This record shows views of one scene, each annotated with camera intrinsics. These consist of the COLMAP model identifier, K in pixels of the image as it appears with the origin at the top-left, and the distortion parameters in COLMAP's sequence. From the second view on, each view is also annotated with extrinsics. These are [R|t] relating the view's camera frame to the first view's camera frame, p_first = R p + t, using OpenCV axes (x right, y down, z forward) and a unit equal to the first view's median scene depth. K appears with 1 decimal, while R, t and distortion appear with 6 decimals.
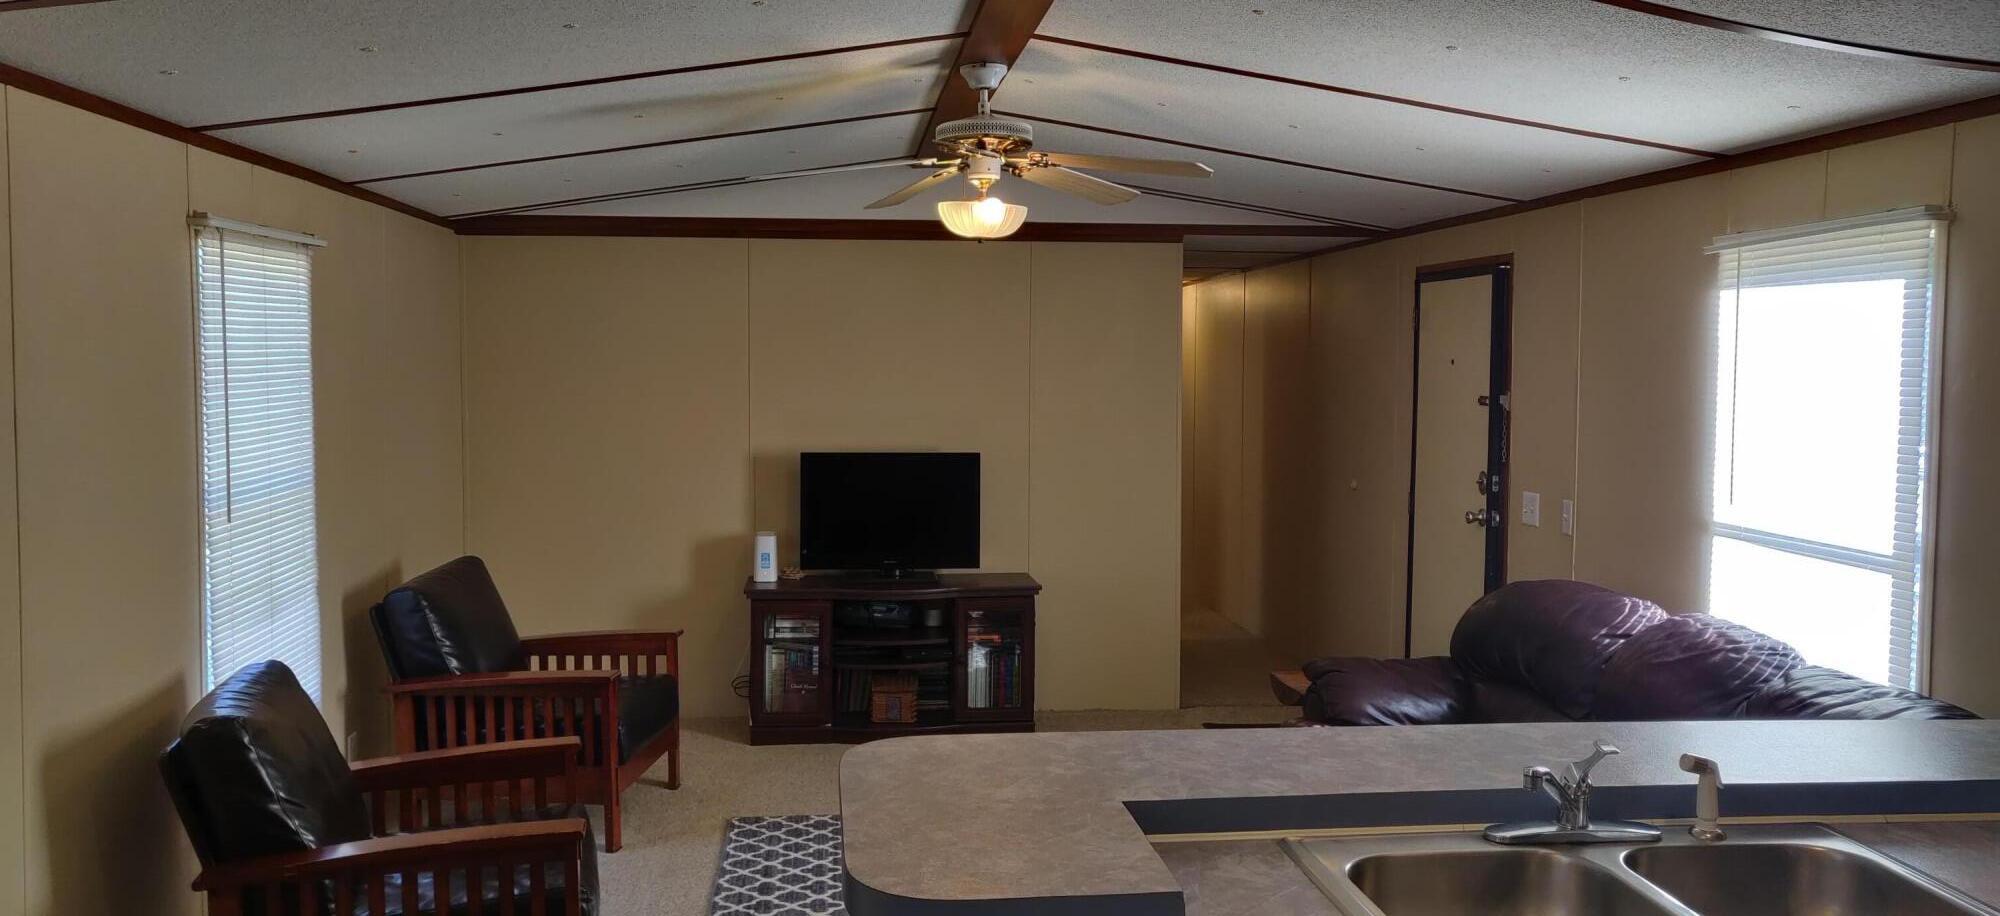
lens RADIAL K [[1539.0, 0, 989.5], [0, 1539.0, 460.3], [0, 0, 1]] dist [-0.002721, 0.063632]
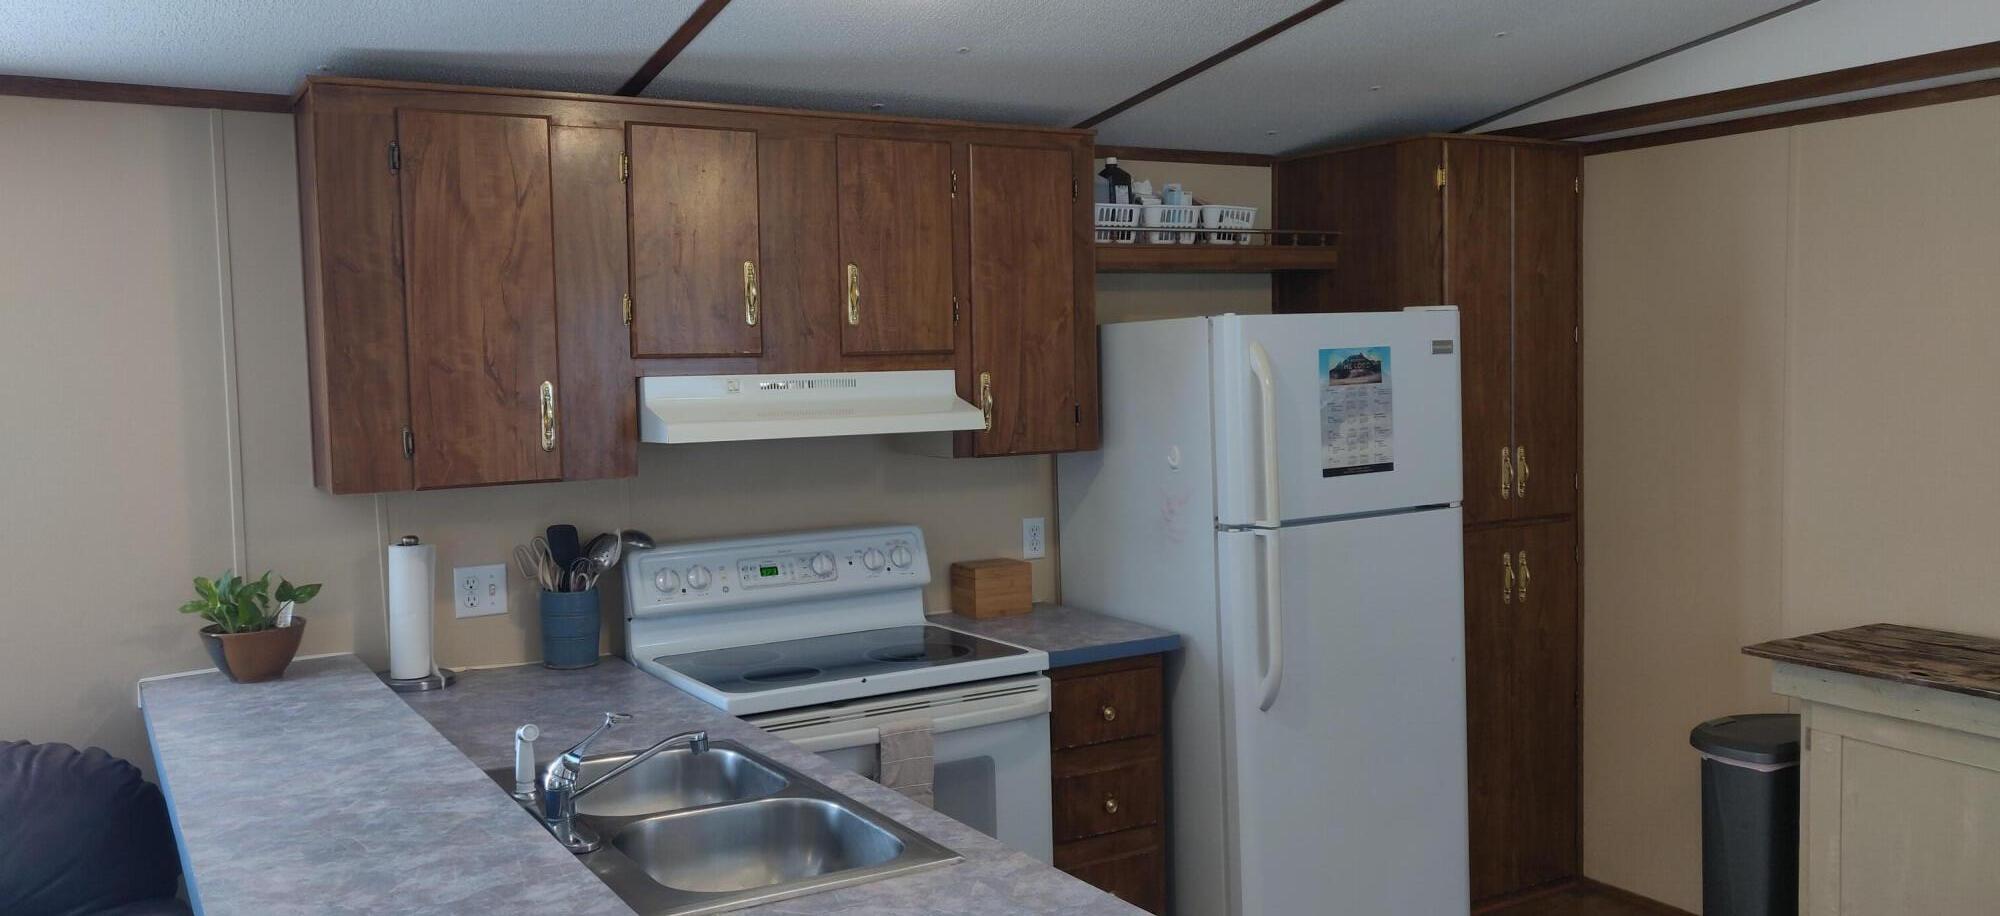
lens RADIAL K [[1539.0, 0, 989.5], [0, 1539.0, 460.3], [0, 0, 1]] dist [-0.002721, 0.063632]
pose [[-0.415159, -0.058445, 0.907870, -0.310888], [0.080295, 0.991686, 0.100559, -0.033968], [-0.906198, 0.114646, -0.407015, 0.563216]]
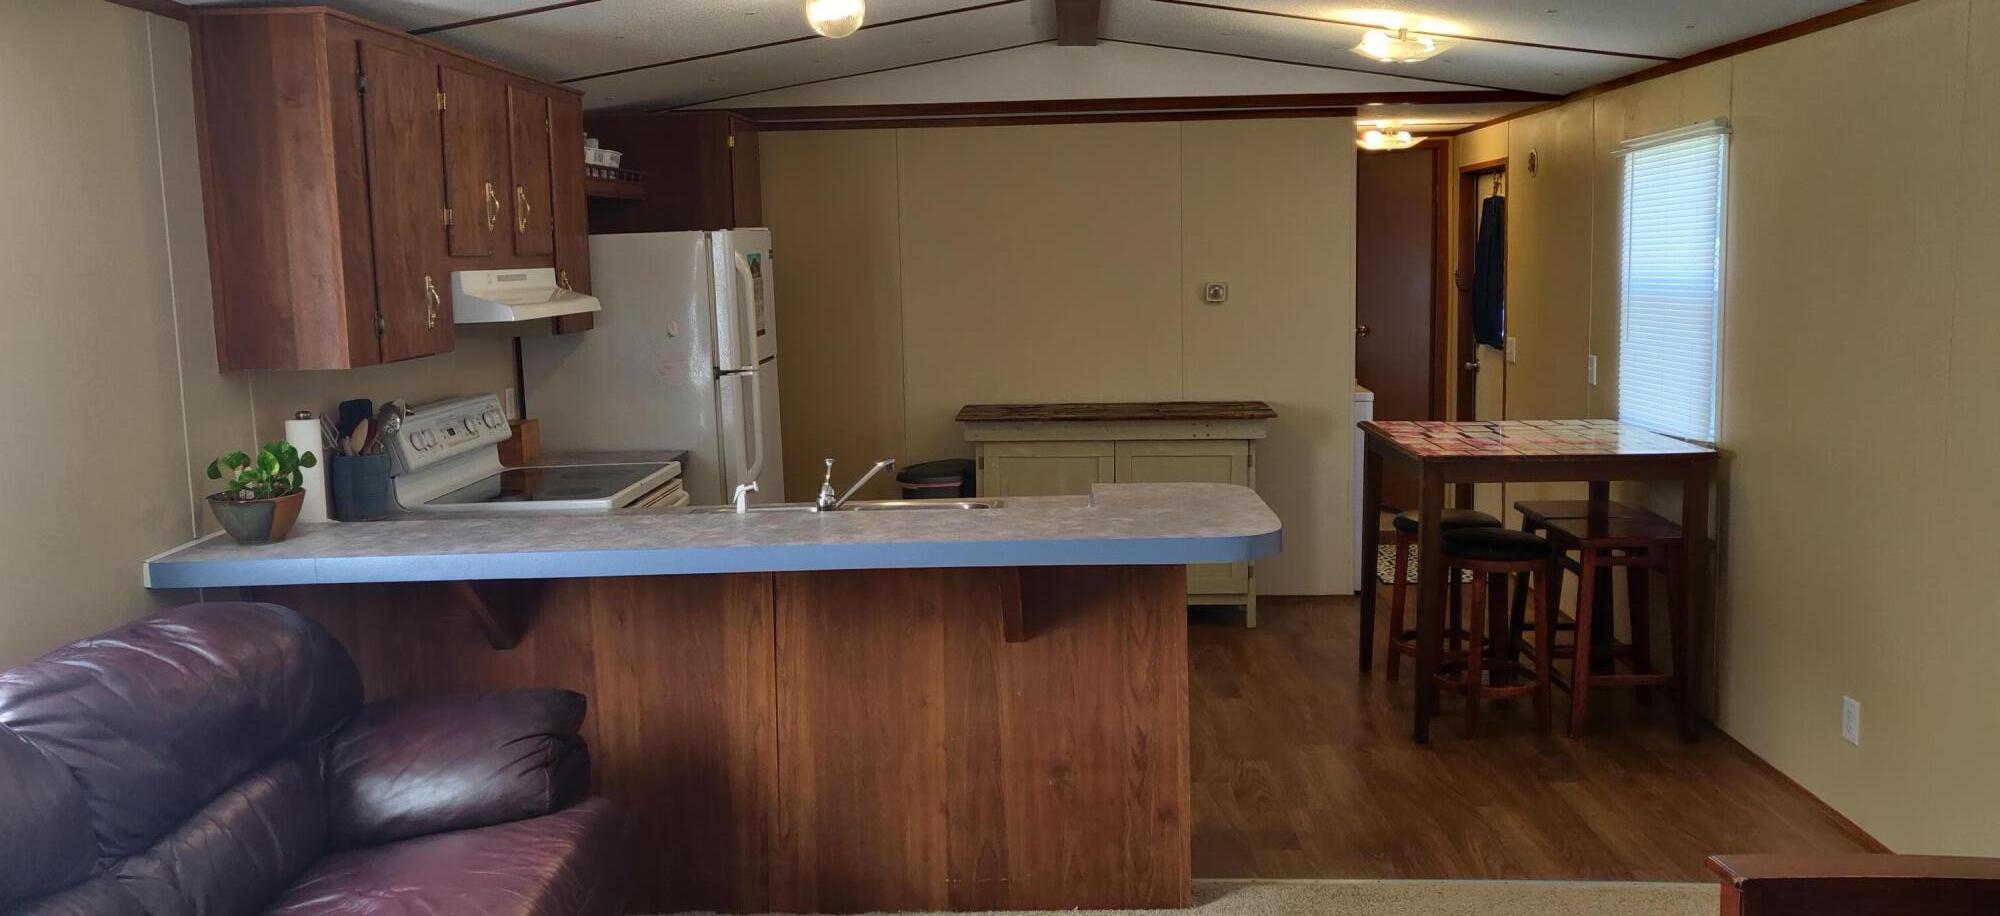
lens RADIAL K [[1553.7, 0, 1013.6], [0, 1553.7, 433.8], [0, 0, 1]] dist [0.009346, 0.003990]
pose [[-0.990814, -0.001182, 0.135229, -0.024734], [0.023998, 0.982555, 0.184416, -0.080450], [-0.133088, 0.185967, -0.973501, 1.290022]]
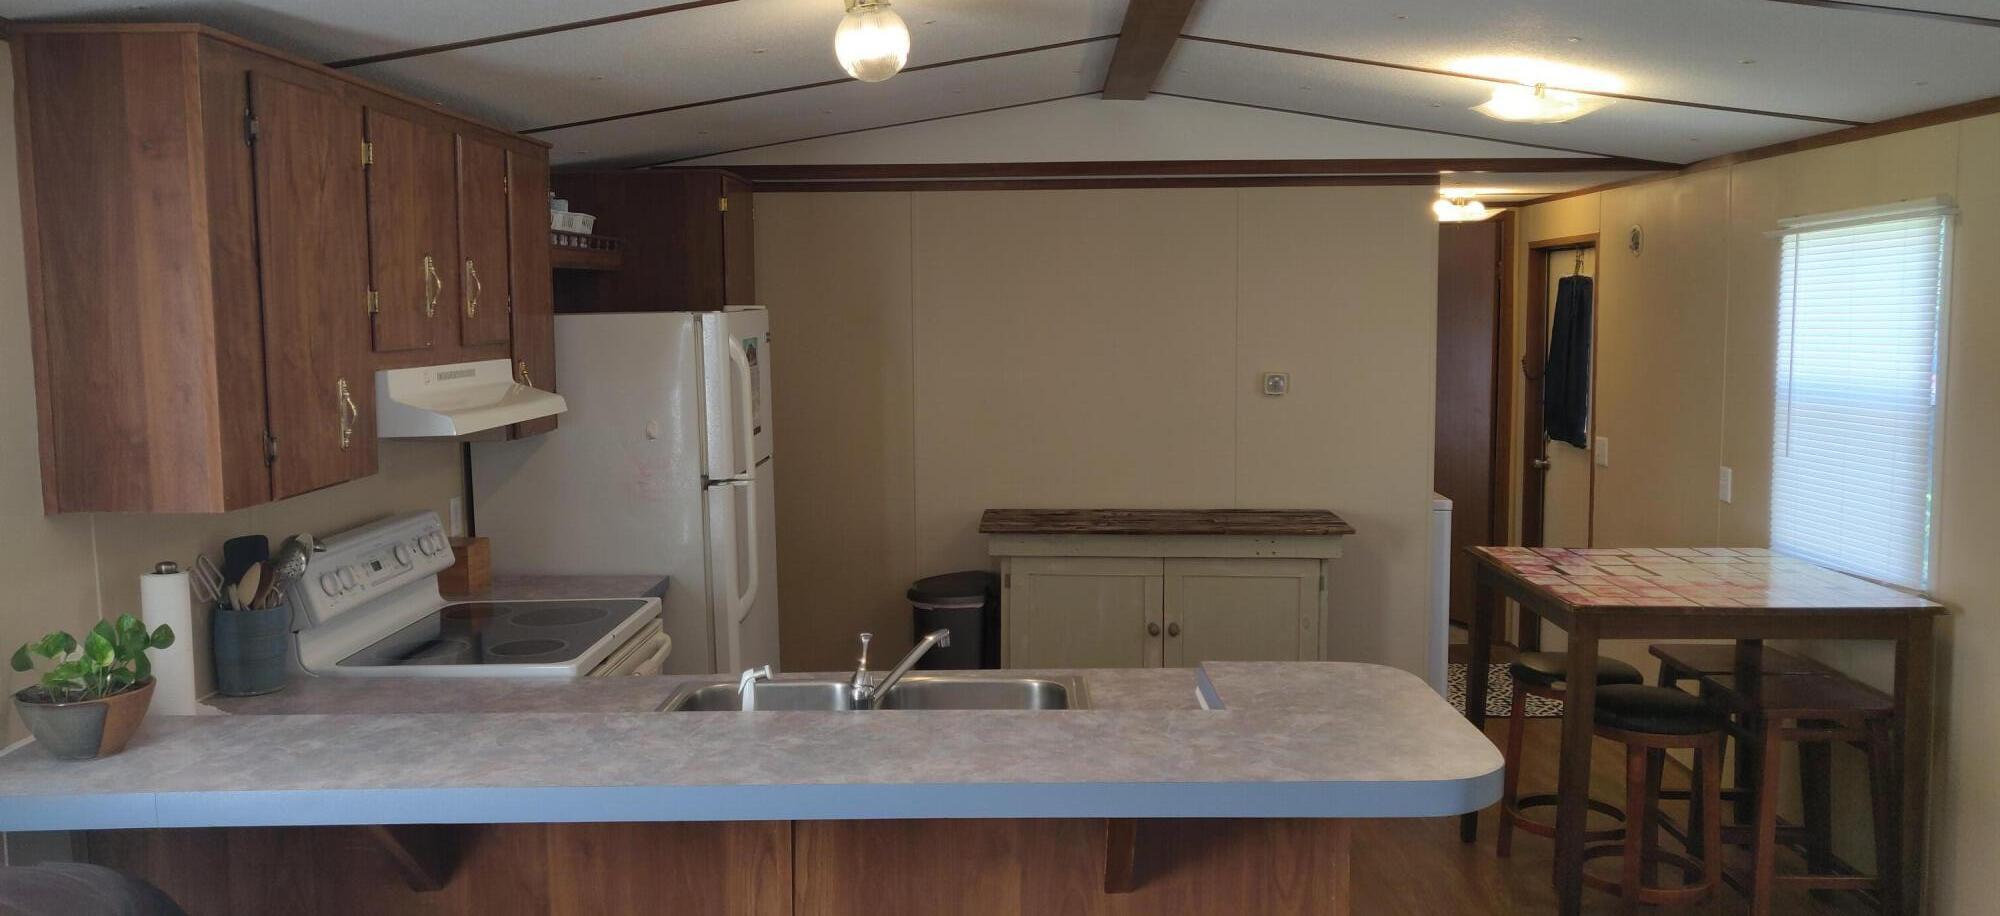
lens RADIAL K [[1539.0, 0, 989.5], [0, 1539.0, 460.3], [0, 0, 1]] dist [-0.002721, 0.063632]
pose [[-0.991890, -0.012163, 0.126516, 0.059170], [0.009336, 0.985749, 0.167961, -0.089604], [-0.126756, 0.167780, -0.977641, 1.083371]]
